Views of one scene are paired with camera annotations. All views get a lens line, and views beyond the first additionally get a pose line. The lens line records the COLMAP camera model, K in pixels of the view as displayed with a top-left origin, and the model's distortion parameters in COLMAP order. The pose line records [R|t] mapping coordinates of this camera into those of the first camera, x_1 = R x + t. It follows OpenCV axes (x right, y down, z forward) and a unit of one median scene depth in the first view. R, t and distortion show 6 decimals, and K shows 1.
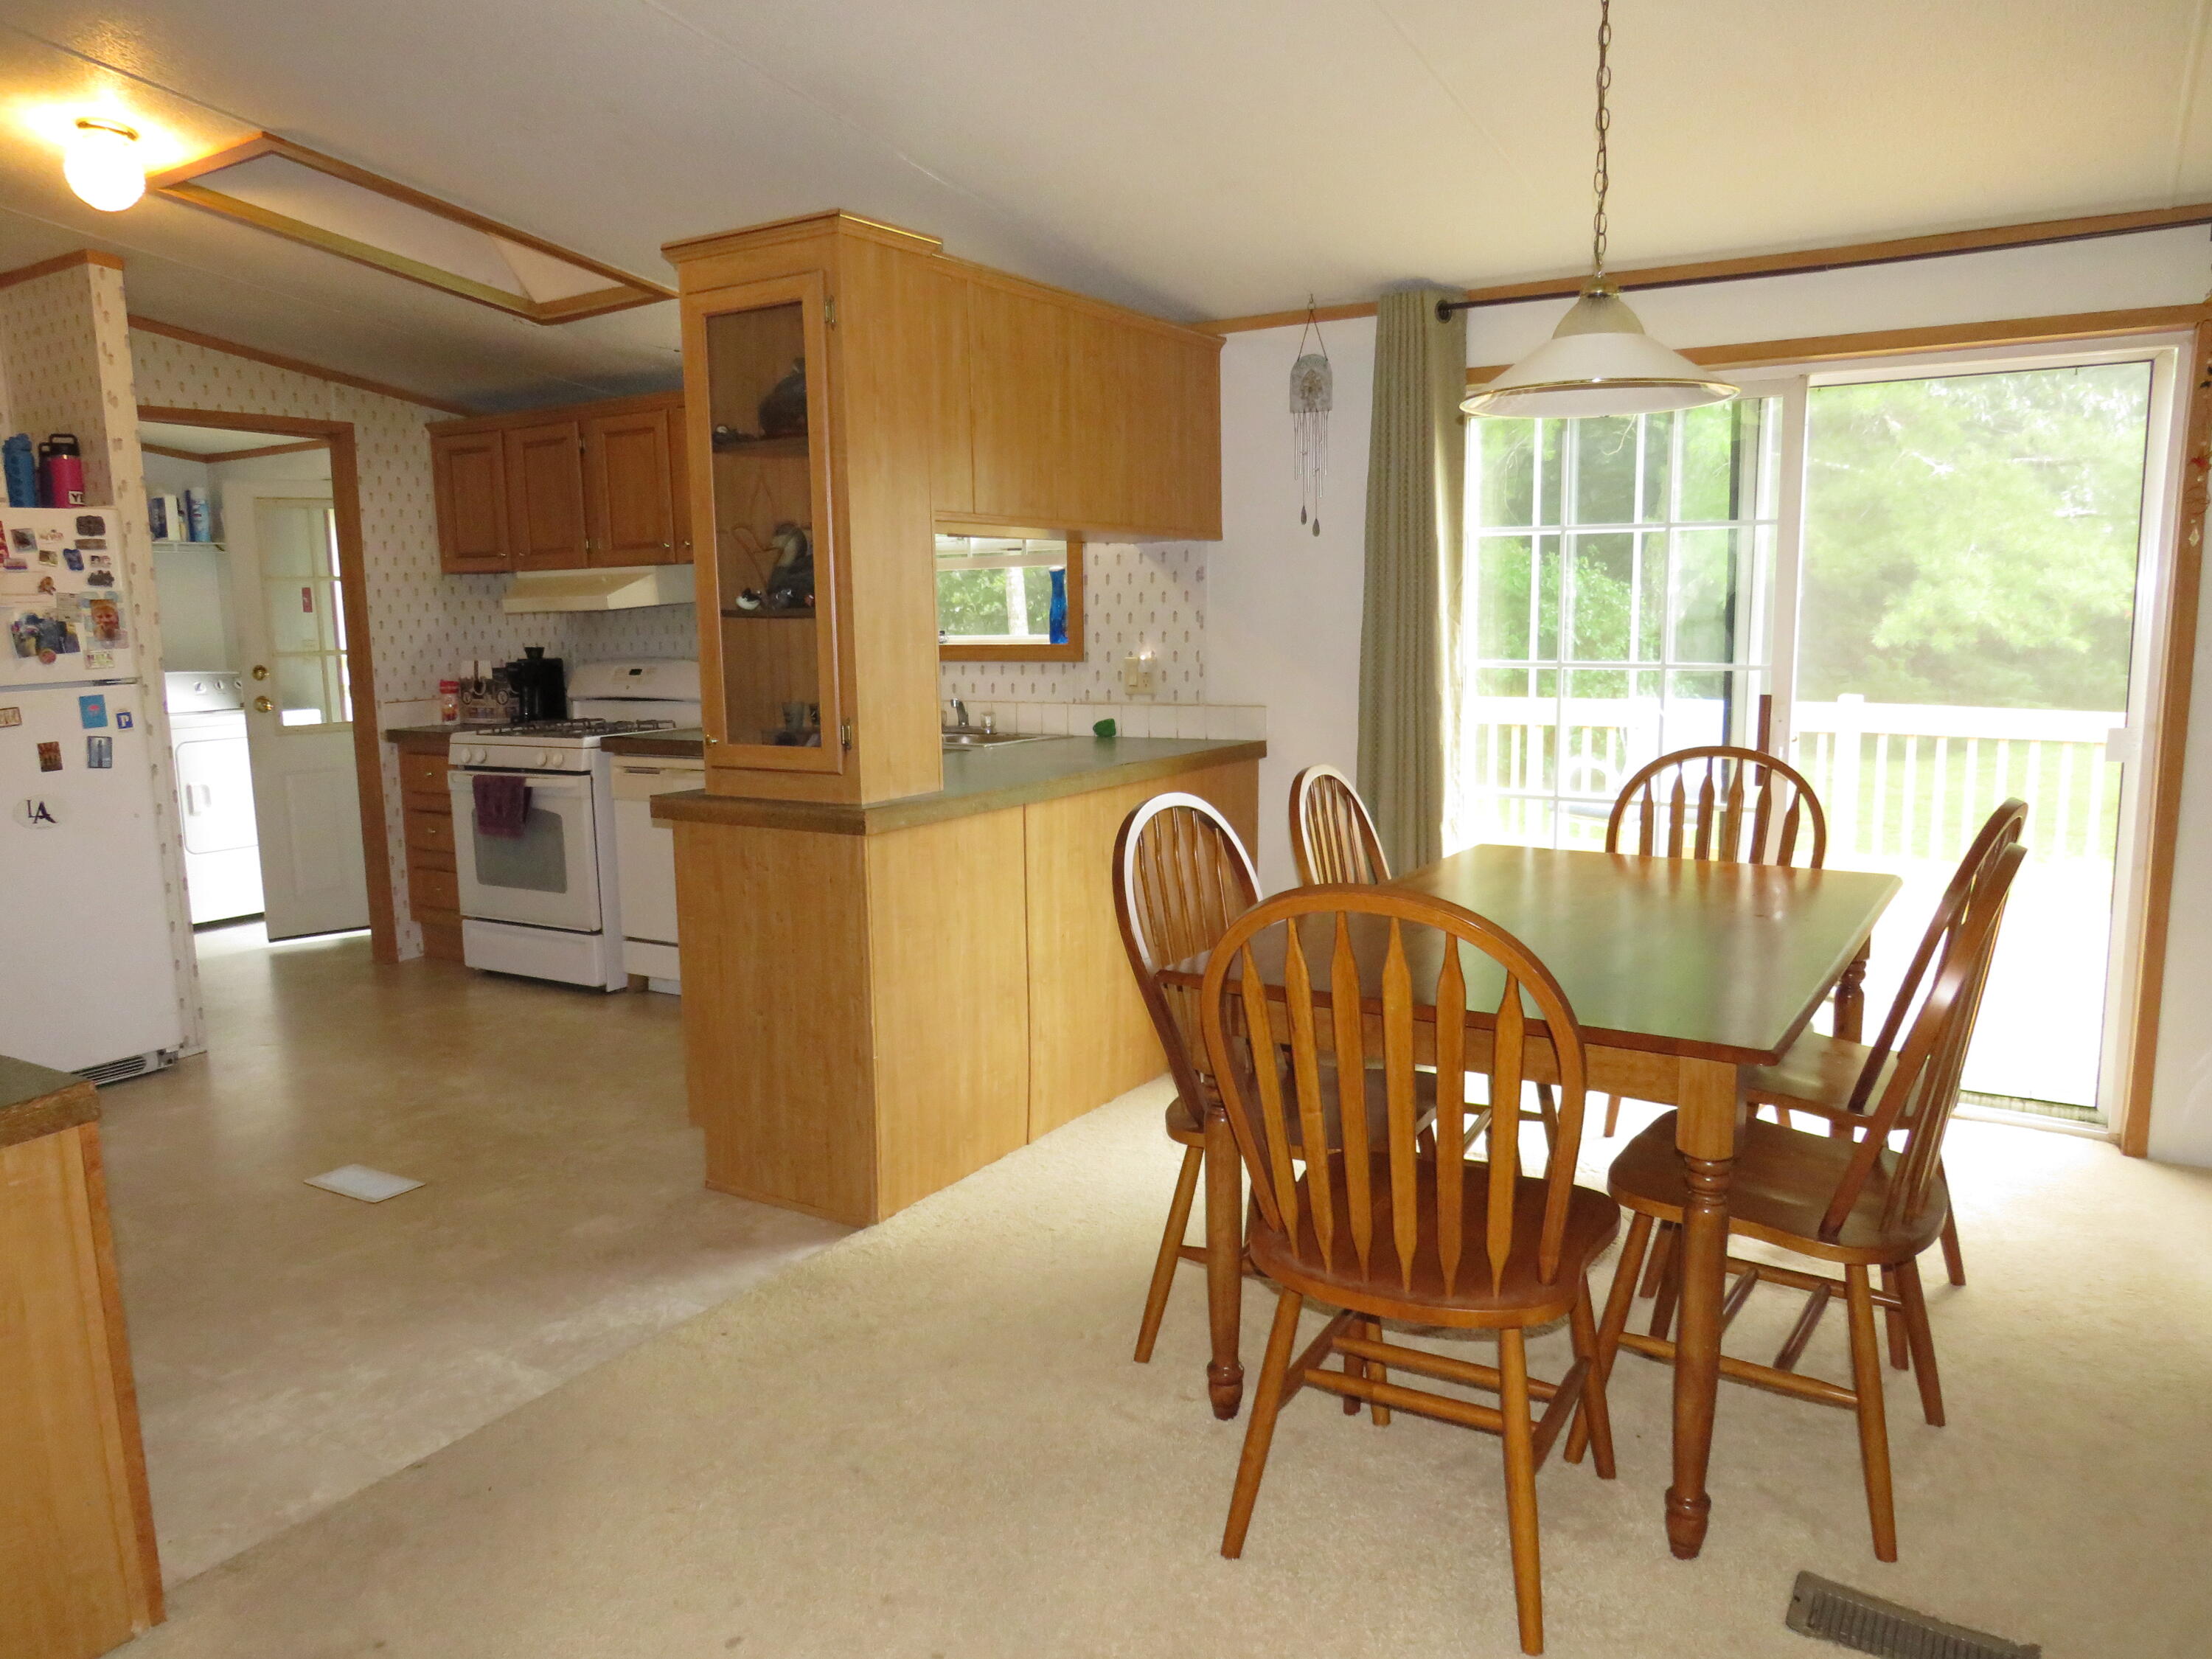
lens RADIAL K [[1561.4, 0, 1107.9], [0, 1561.4, 815.0], [0, 0, 1]] dist [-0.028470, 0.005841]
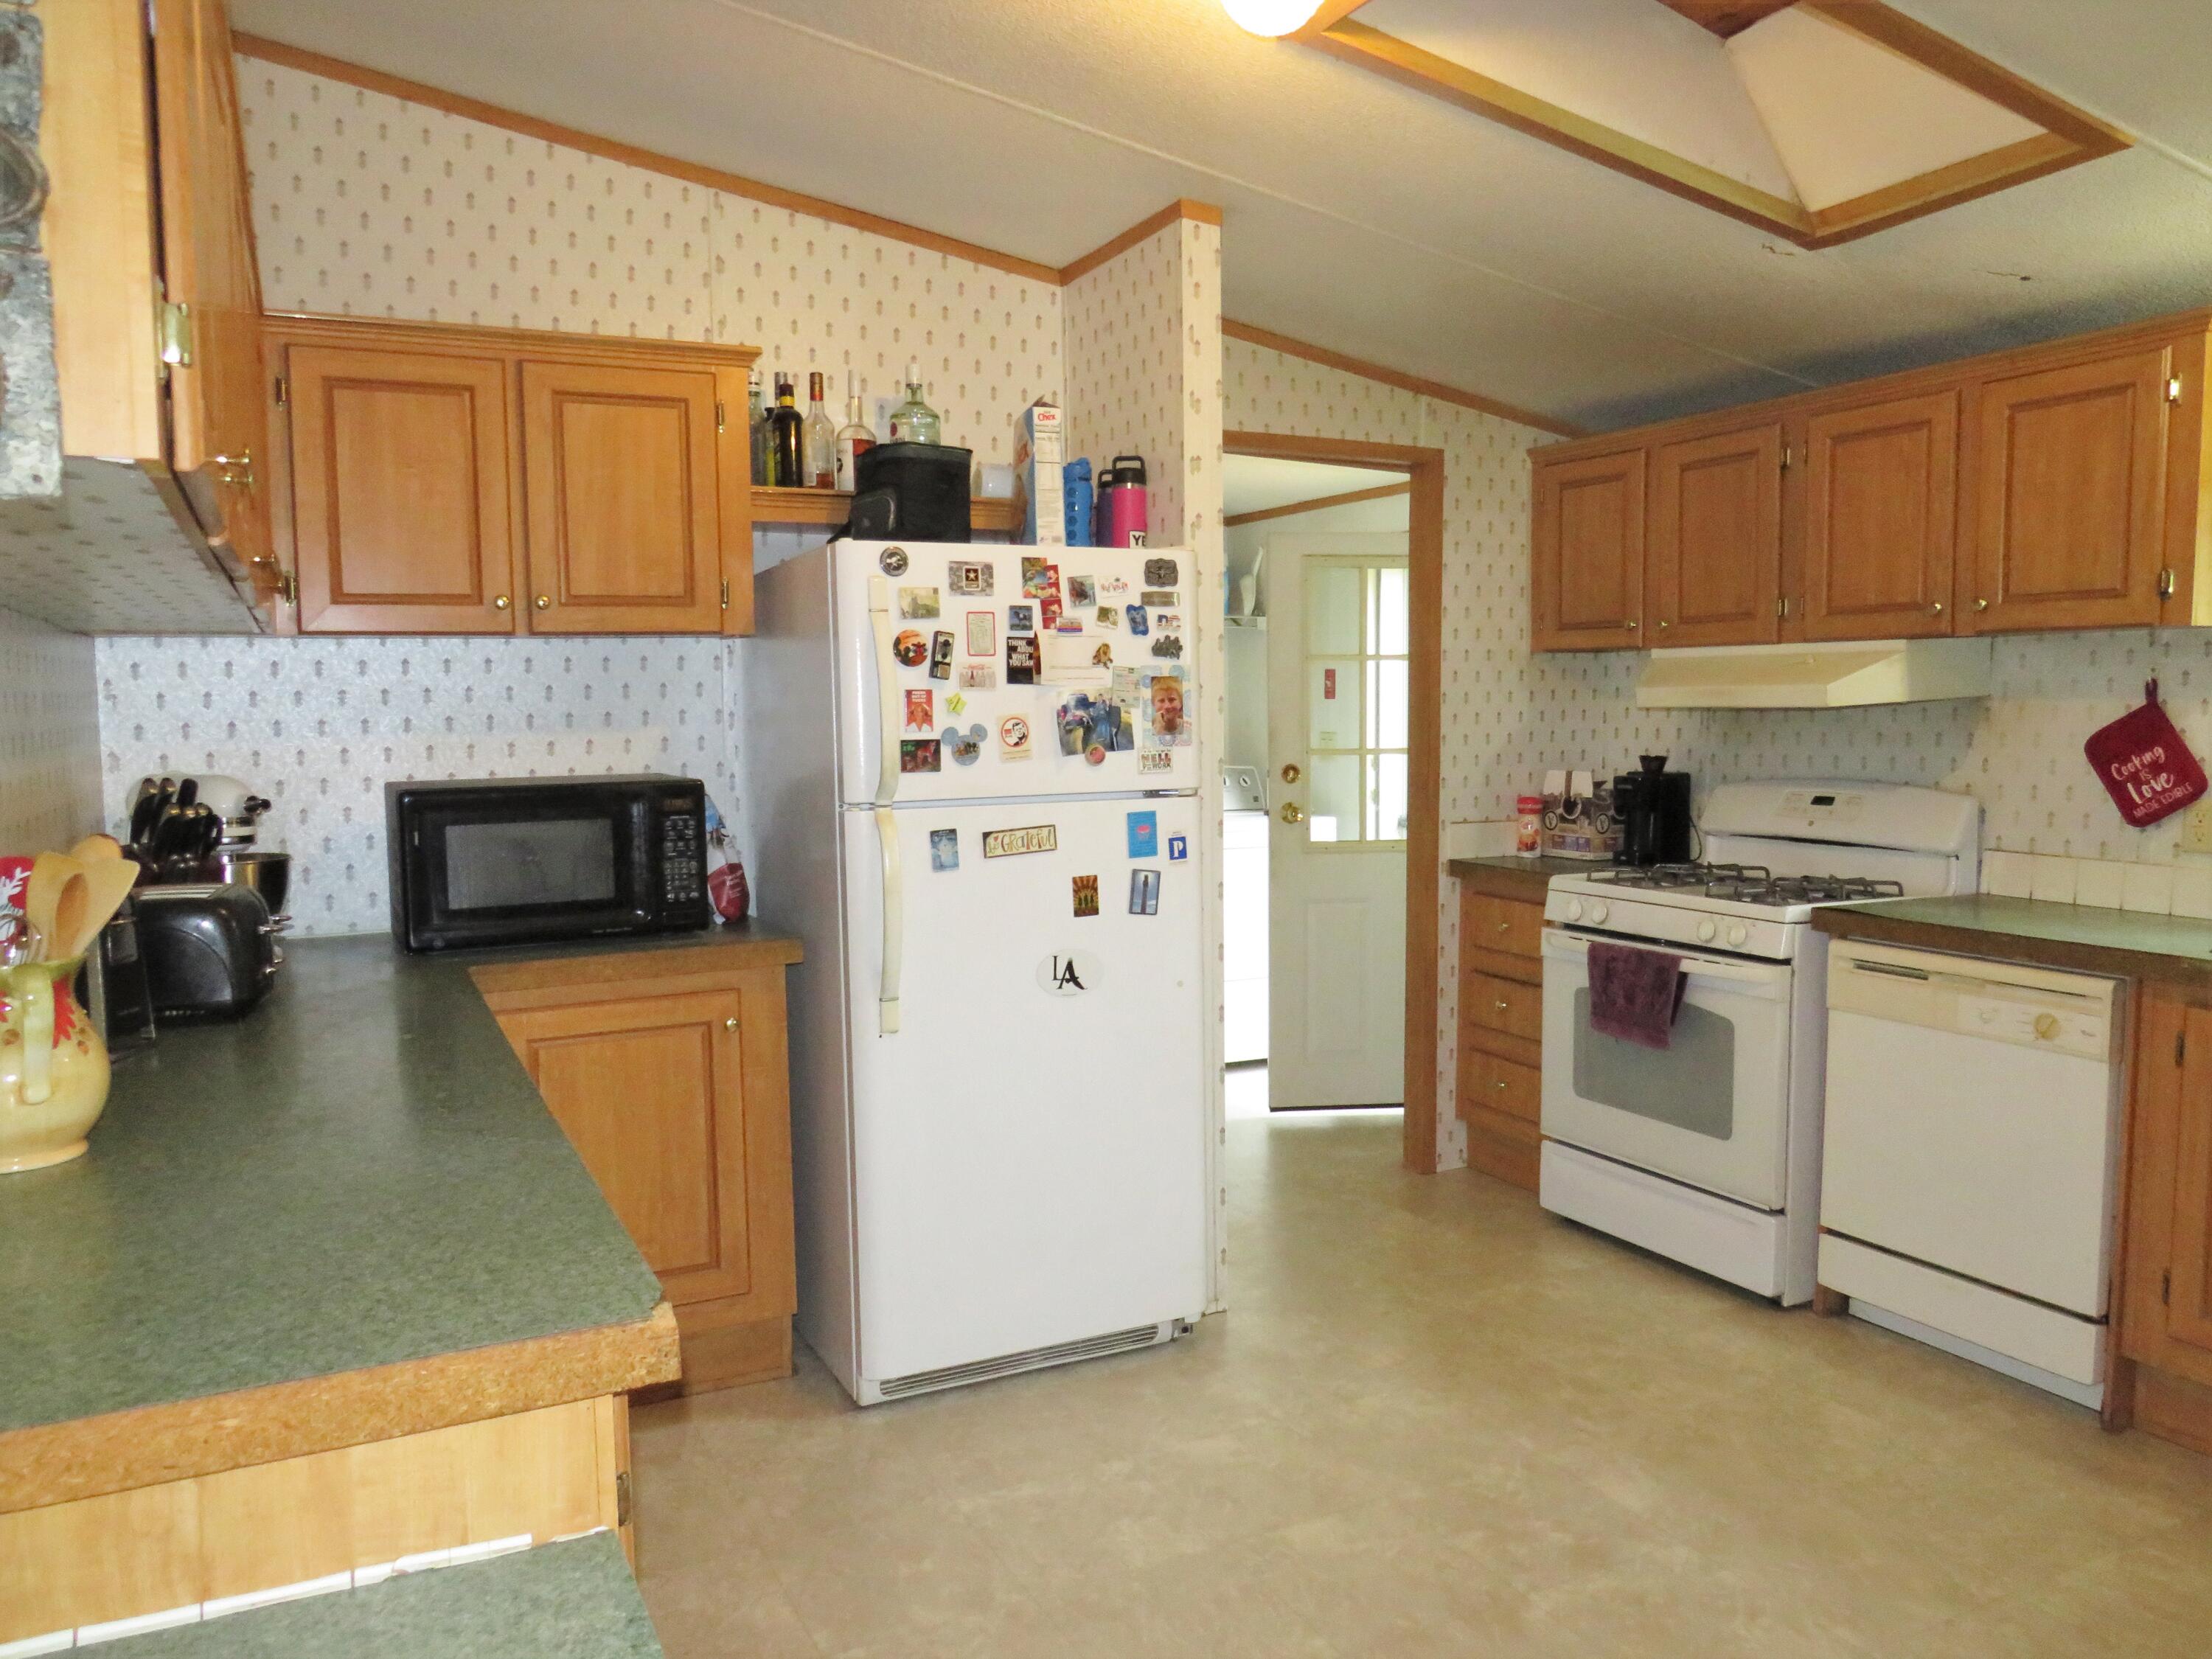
lens RADIAL K [[1561.4, 0, 1107.9], [0, 1561.4, 815.0], [0, 0, 1]] dist [-0.028470, 0.005841]
pose [[0.854607, 0.057522, -0.516079, -0.238348], [-0.087394, 0.995602, -0.033751, -0.039573], [0.511868, 0.073946, 0.855876, 0.299635]]
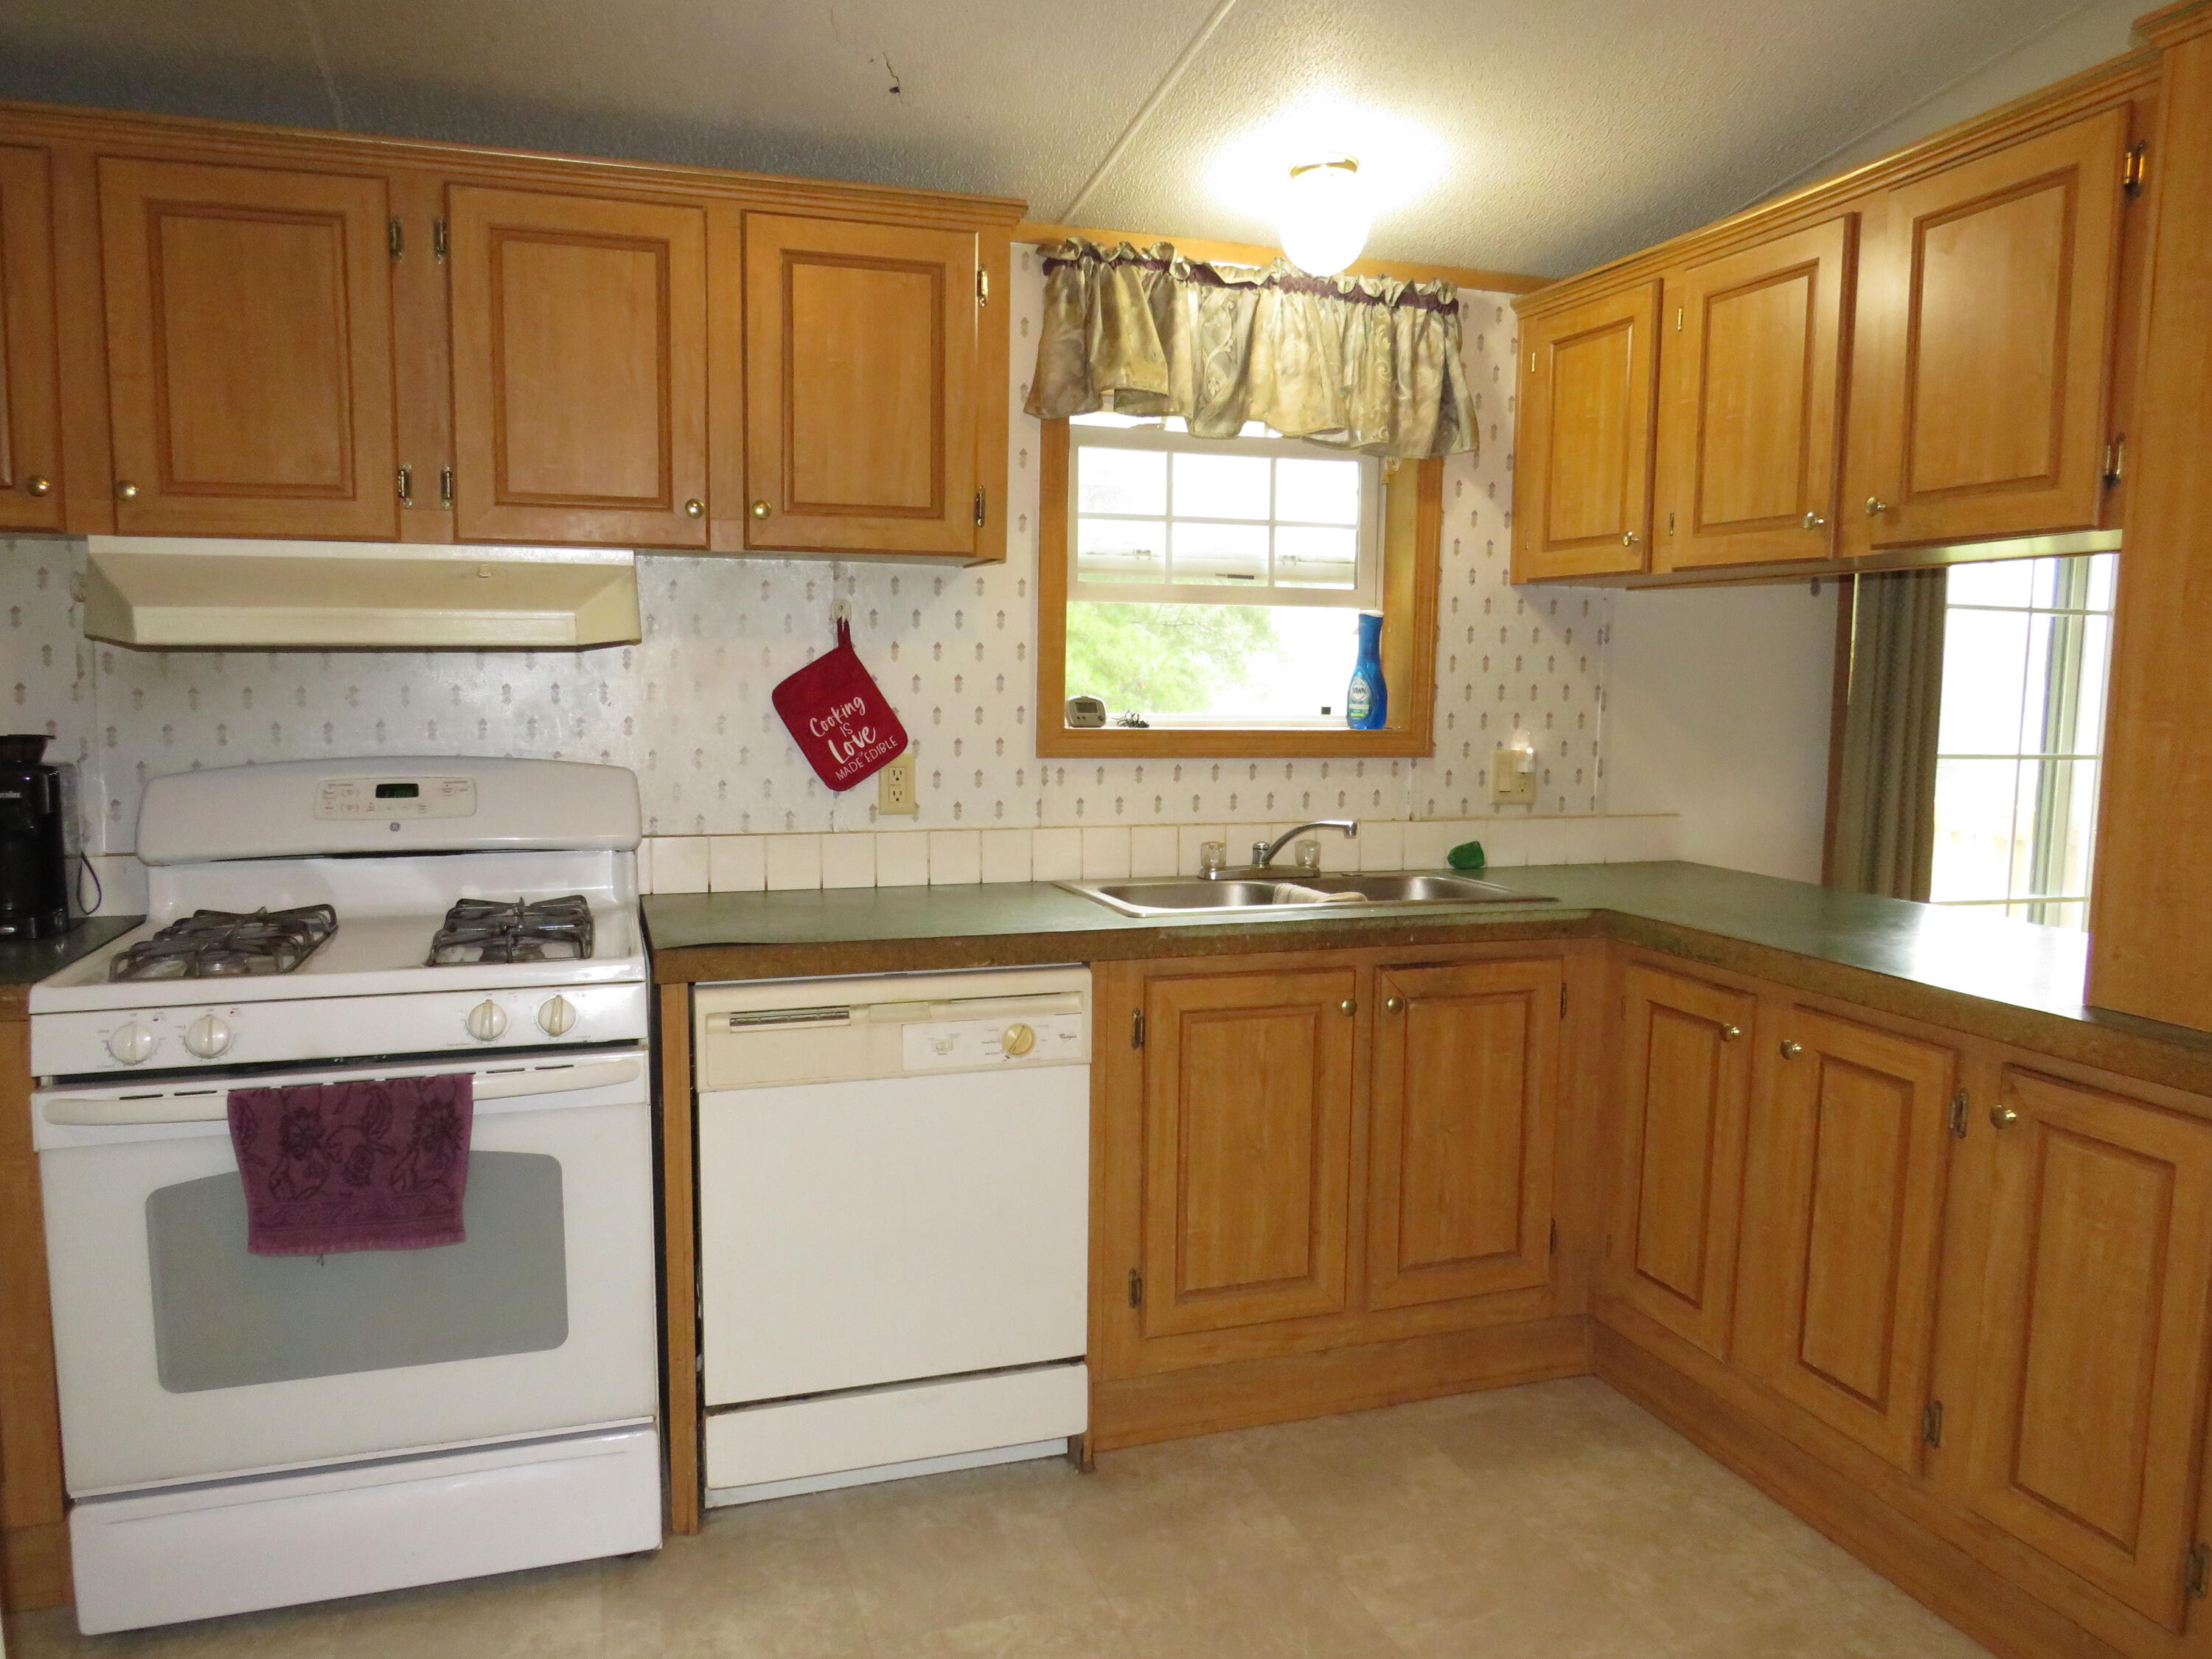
lens RADIAL K [[1561.4, 0, 1107.9], [0, 1561.4, 815.0], [0, 0, 1]] dist [-0.028470, 0.005841]
pose [[0.640801, -0.042228, 0.766545, -0.546236], [0.076640, 0.997017, -0.009144, -0.070315], [-0.763872, 0.064607, 0.642126, 0.614114]]
